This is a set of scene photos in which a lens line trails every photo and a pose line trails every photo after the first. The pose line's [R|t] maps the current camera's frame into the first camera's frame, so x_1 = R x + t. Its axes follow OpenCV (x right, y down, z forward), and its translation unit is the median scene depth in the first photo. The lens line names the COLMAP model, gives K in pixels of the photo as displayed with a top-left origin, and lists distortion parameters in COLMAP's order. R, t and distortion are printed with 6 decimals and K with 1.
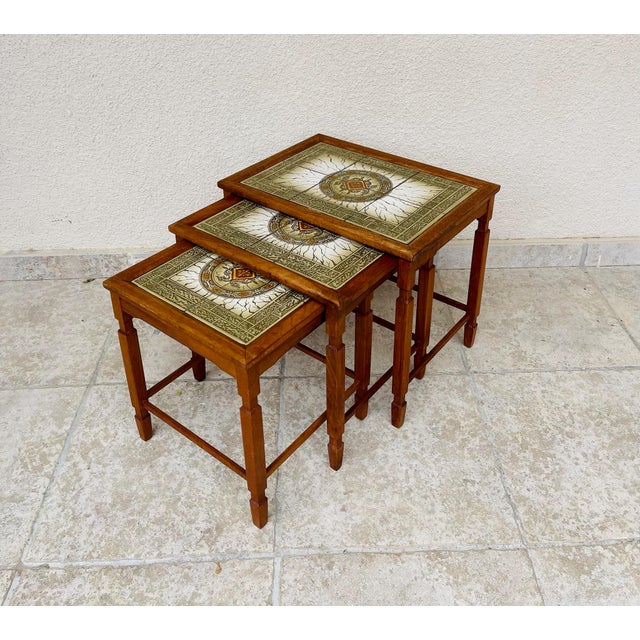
lens RADIAL K [[655.7, 0, 329.6], [0, 655.7, 216.5], [0, 0, 1]] dist [0.053860, -0.069696]
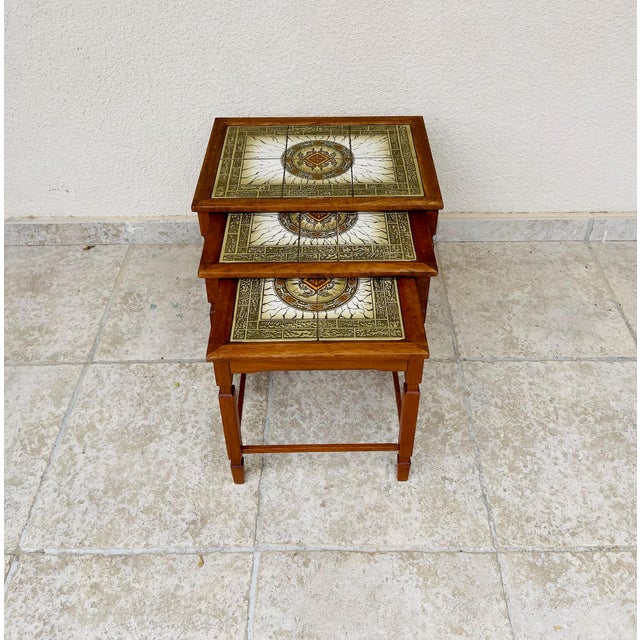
lens RADIAL K [[648.3, 0, 324.8], [0, 648.3, 227.6], [0, 0, 1]] dist [0.039153, -0.043289]
pose [[0.998917, 0.019273, -0.042352, 0.052374], [-0.012192, 0.986797, 0.161501, -0.136434], [0.044905, -0.160809, 0.985963, 0.051671]]
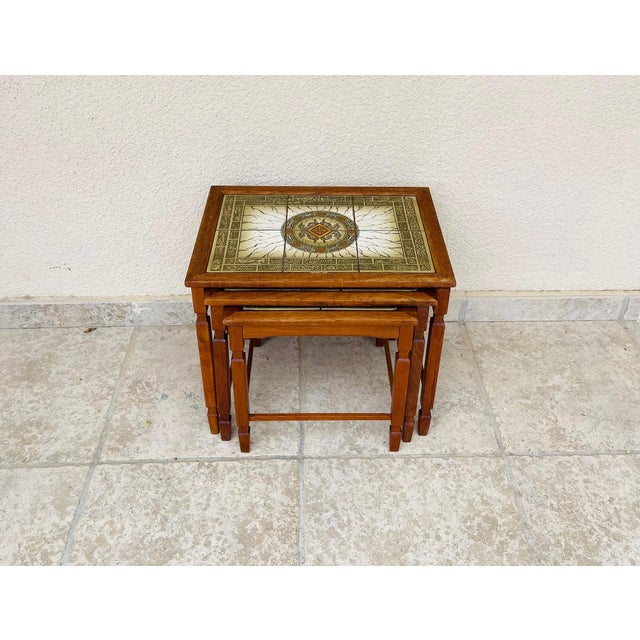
lens RADIAL K [[657.0, 0, 327.6], [0, 657.0, 241.8], [0, 0, 1]] dist [0.061008, -0.082187]
pose [[0.999864, 0.016503, 0.000131, -0.045762], [-0.016460, 0.996591, 0.080841, -0.148650], [0.001204, -0.080832, 0.996727, 0.113986]]
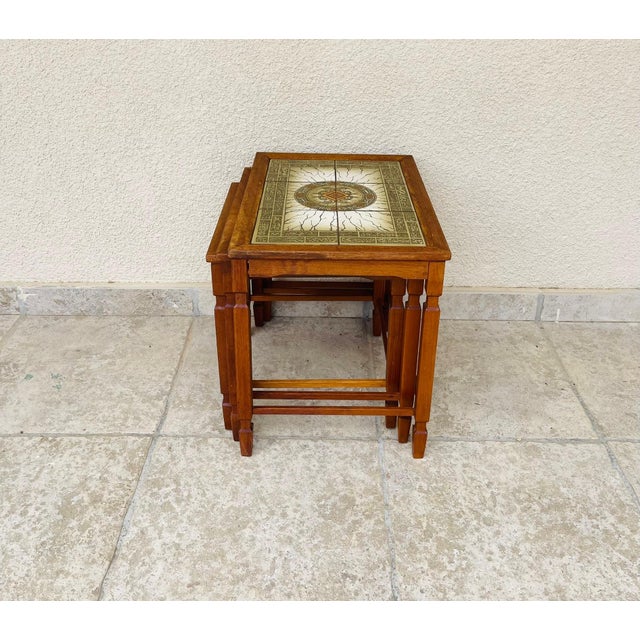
lens RADIAL K [[656.5, 0, 321.1], [0, 656.5, 237.5], [0, 0, 1]] dist [0.065998, -0.086999]
pose [[0.998873, 0.030991, -0.035938, 0.180356], [-0.033172, 0.997539, -0.061763, 0.041870], [0.033936, 0.062886, 0.997444, 0.165890]]
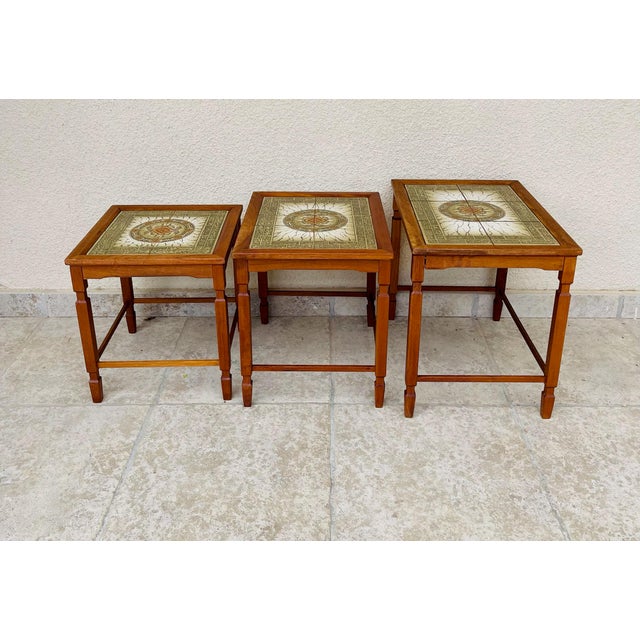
lens RADIAL K [[655.7, 0, 326.1], [0, 655.7, 226.0], [0, 0, 1]] dist [0.038562, -0.023887]
pose [[0.998682, 0.016766, -0.048515, -0.039981], [-0.023060, 0.990950, -0.132234, 0.114598], [0.045858, 0.133178, 0.990031, -0.091864]]
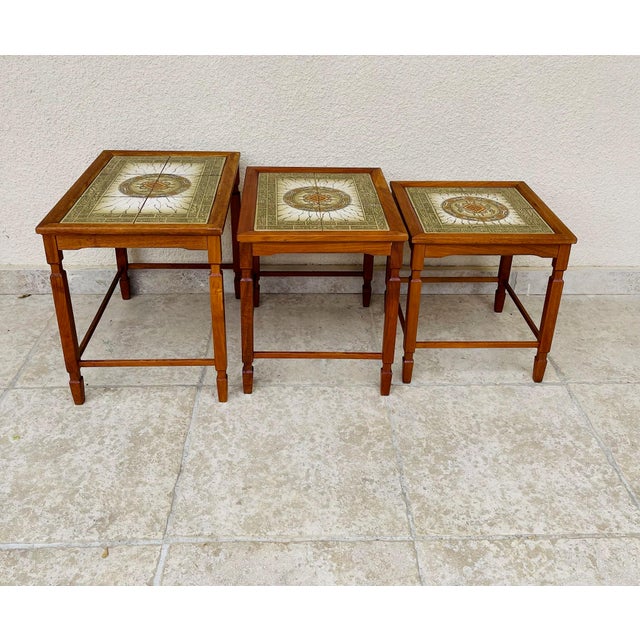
lens RADIAL K [[657.0, 0, 327.6], [0, 657.0, 241.8], [0, 0, 1]] dist [0.061008, -0.082187]
pose [[0.999685, 0.023100, 0.009785, 0.121935], [-0.022434, 0.997733, -0.063445, 0.094207], [-0.011228, 0.063206, 0.997937, -0.034608]]
